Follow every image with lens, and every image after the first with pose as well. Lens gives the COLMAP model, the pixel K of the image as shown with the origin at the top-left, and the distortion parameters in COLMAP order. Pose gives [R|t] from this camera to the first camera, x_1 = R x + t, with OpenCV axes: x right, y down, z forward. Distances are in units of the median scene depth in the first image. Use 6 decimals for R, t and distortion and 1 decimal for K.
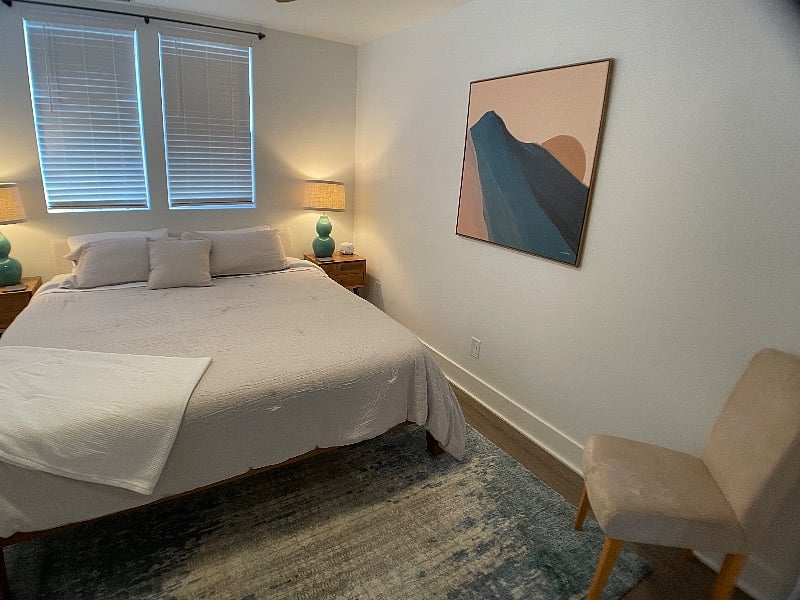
lens RADIAL K [[418.0, 0, 392.5], [0, 418.0, 305.4], [0, 0, 1]] dist [-0.081623, 0.006415]
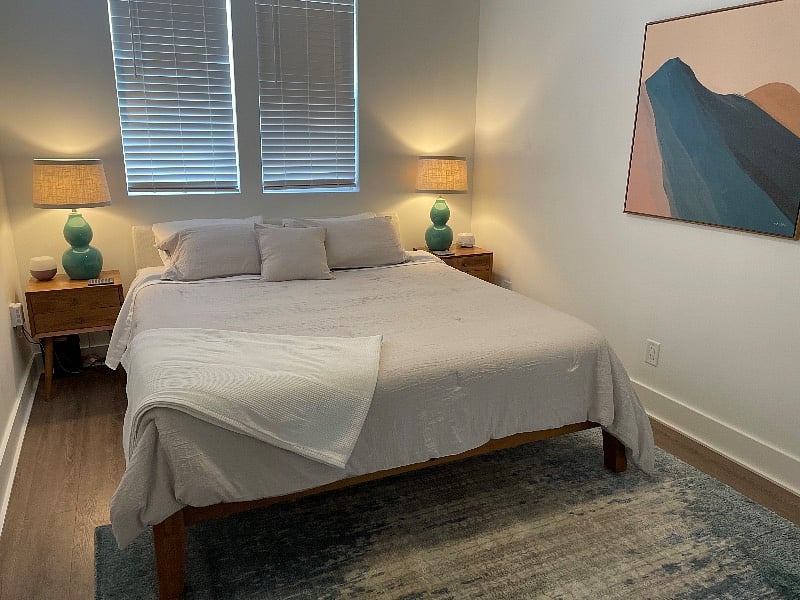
lens RADIAL K [[600.9, 0, 400.3], [0, 600.9, 302.8], [0, 0, 1]] dist [0.062568, -0.079497]
pose [[0.991742, -0.009215, -0.127921, -0.171862], [0.001722, 0.998282, -0.058567, 0.097237], [0.128241, 0.057864, 0.990054, -0.284321]]
